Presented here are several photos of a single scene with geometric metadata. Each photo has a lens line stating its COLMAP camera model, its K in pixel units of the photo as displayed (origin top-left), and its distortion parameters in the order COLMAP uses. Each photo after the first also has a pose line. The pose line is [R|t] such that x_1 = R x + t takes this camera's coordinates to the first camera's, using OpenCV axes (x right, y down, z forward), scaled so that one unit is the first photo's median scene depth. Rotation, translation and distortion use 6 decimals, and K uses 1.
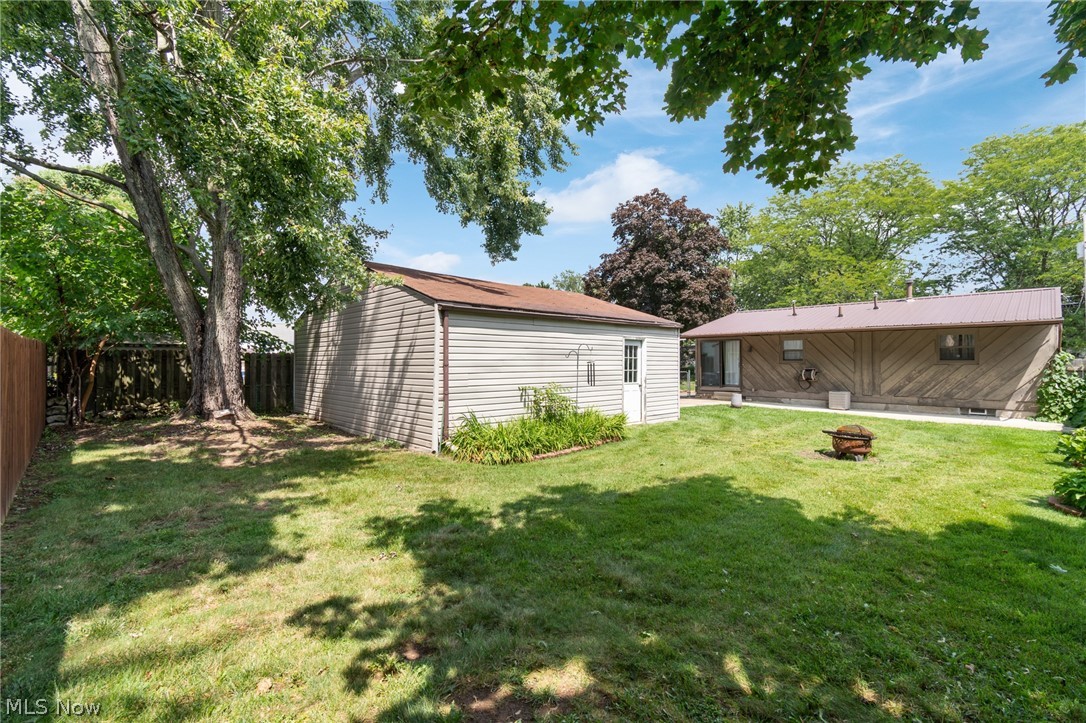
lens RADIAL K [[479.8, 0, 545.6], [0, 479.8, 359.3], [0, 0, 1]] dist [0.003311, -0.000805]
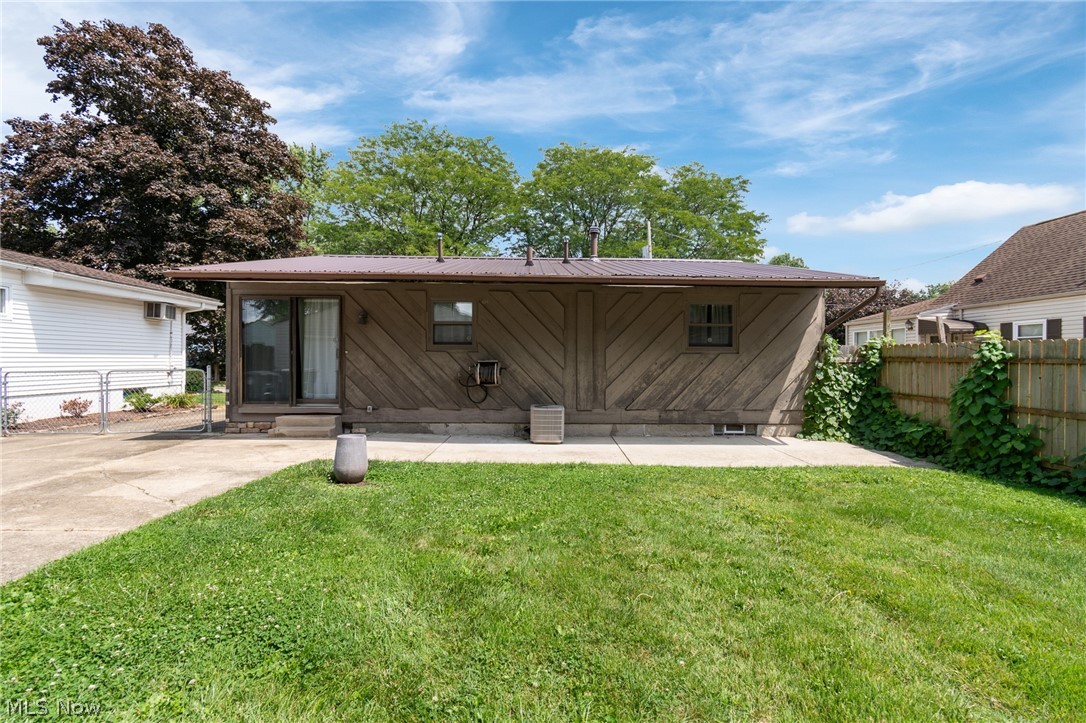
lens RADIAL K [[479.8, 0, 547.7], [0, 479.8, 356.8], [0, 0, 1]] dist [0.003311, -0.000805]
pose [[0.652991, 0.011420, 0.757280, 0.232282], [-0.011388, 0.999921, -0.005259, 0.018347], [-0.757280, -0.005190, 0.653069, 0.675327]]
